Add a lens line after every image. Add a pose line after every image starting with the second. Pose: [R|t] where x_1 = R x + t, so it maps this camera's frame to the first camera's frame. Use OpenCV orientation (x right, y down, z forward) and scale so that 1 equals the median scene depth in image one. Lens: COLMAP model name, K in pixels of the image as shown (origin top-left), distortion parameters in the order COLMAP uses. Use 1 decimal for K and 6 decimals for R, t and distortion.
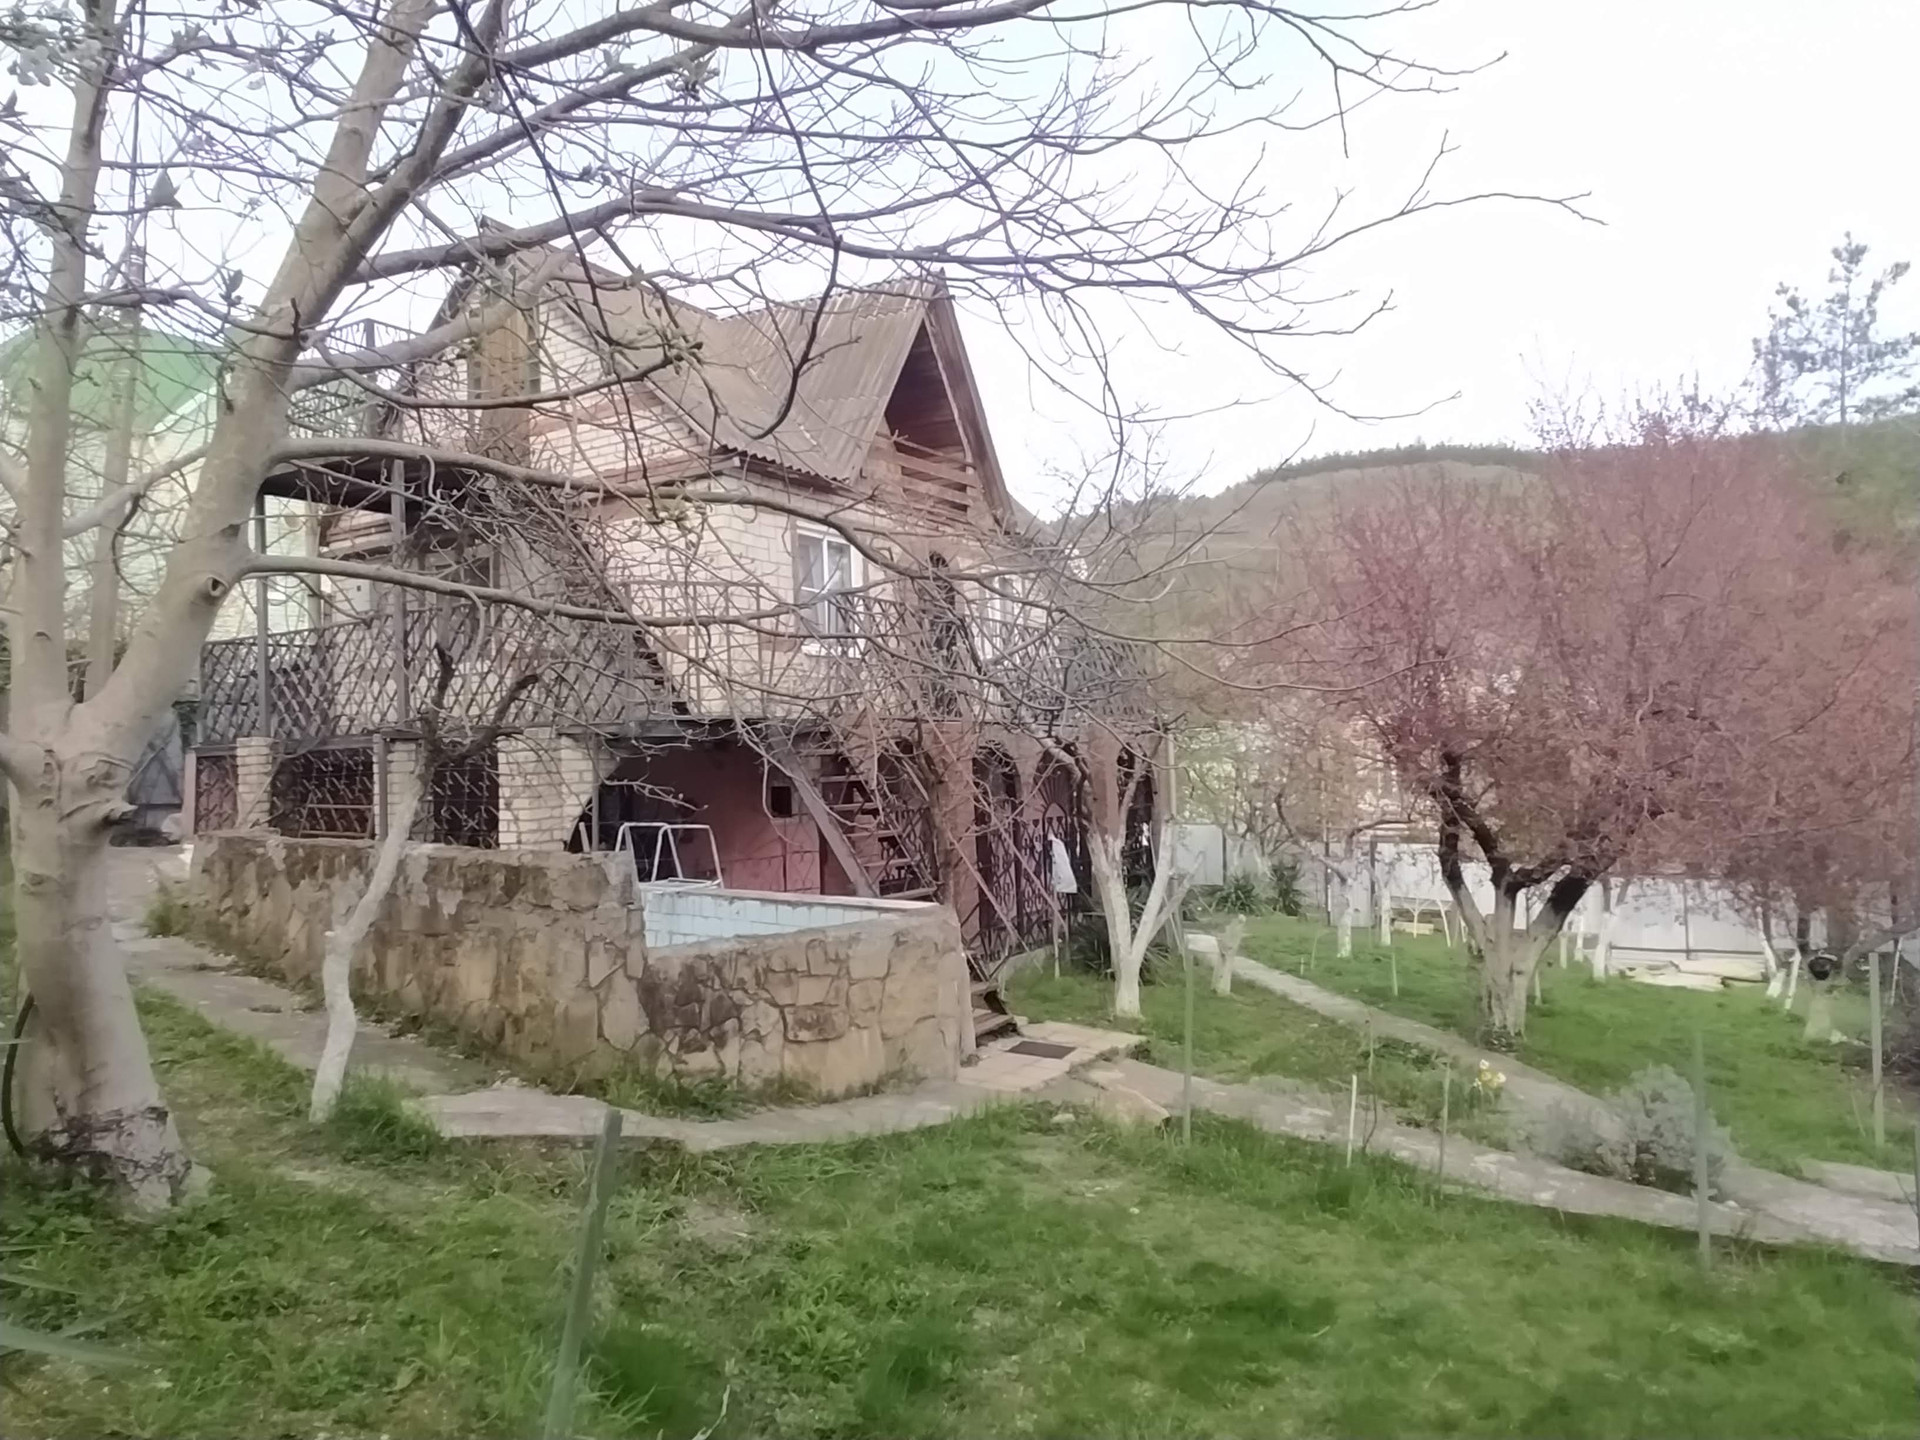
lens RADIAL K [[1439.5, 0, 960.1], [0, 1439.5, 695.3], [0, 0, 1]] dist [0.000406, 0.001116]
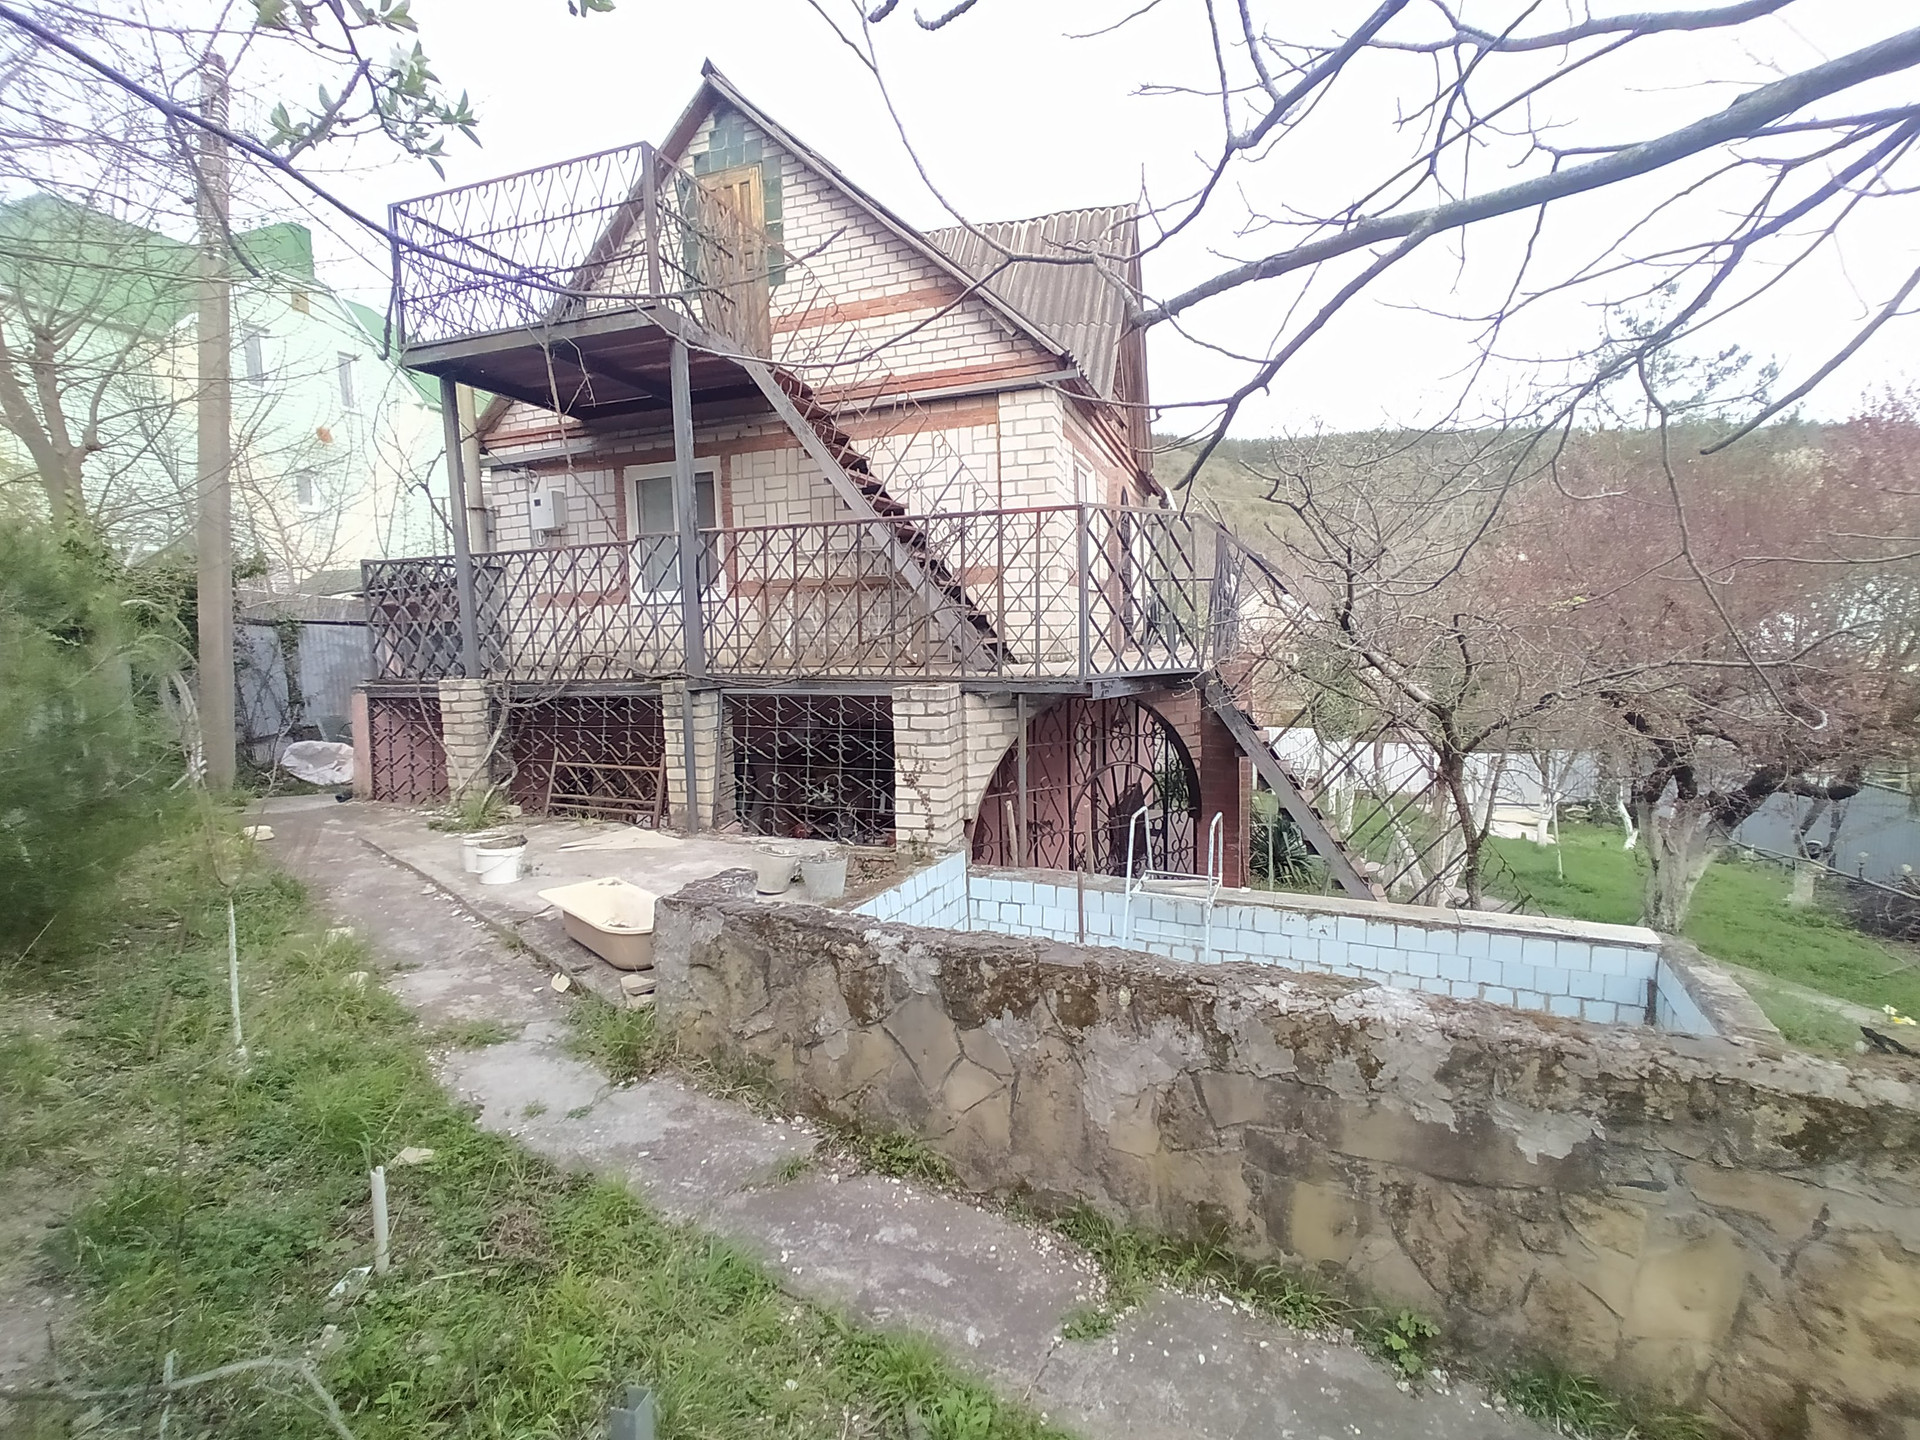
lens RADIAL K [[946.6, 0, 960.0], [0, 946.6, 720.0], [0, 0, 1]] dist [-0.016003, 0.000034]
pose [[0.972618, -0.015821, 0.231868, -0.404147], [-0.014096, 0.991827, 0.126806, -0.024740], [-0.231980, -0.126602, 0.964447, 0.482578]]
